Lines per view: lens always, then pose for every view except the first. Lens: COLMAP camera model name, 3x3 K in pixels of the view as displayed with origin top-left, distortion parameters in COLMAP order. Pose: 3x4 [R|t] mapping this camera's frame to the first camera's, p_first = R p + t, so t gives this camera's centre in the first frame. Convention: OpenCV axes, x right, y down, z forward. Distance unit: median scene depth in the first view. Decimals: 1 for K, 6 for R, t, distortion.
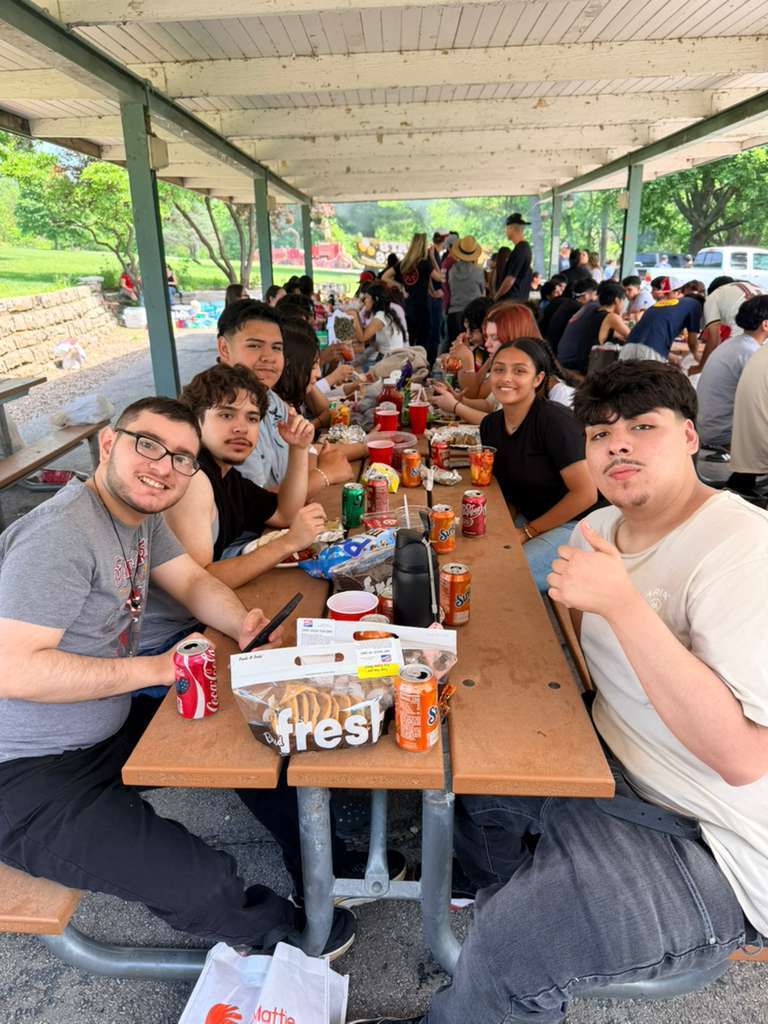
lens RADIAL K [[713.0, 0, 384.0], [0, 713.0, 512.0], [0, 0, 1]] dist [-0.004353, -0.003059]
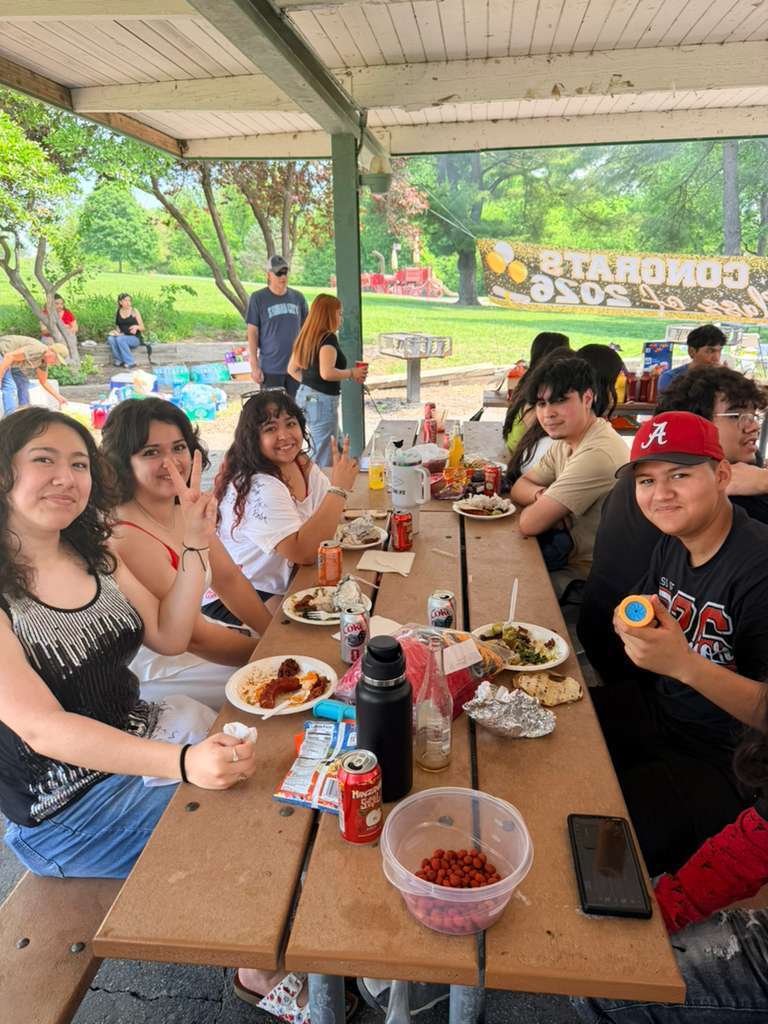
lens RADIAL K [[738.8, 0, 385.9], [0, 738.8, 525.4], [0, 0, 1]] dist [0.013981, -0.003750]
pose [[0.993632, 0.041880, -0.104600, -0.007327], [-0.044699, 0.998694, -0.024757, -0.036891], [0.103426, 0.029275, 0.994206, 0.102112]]
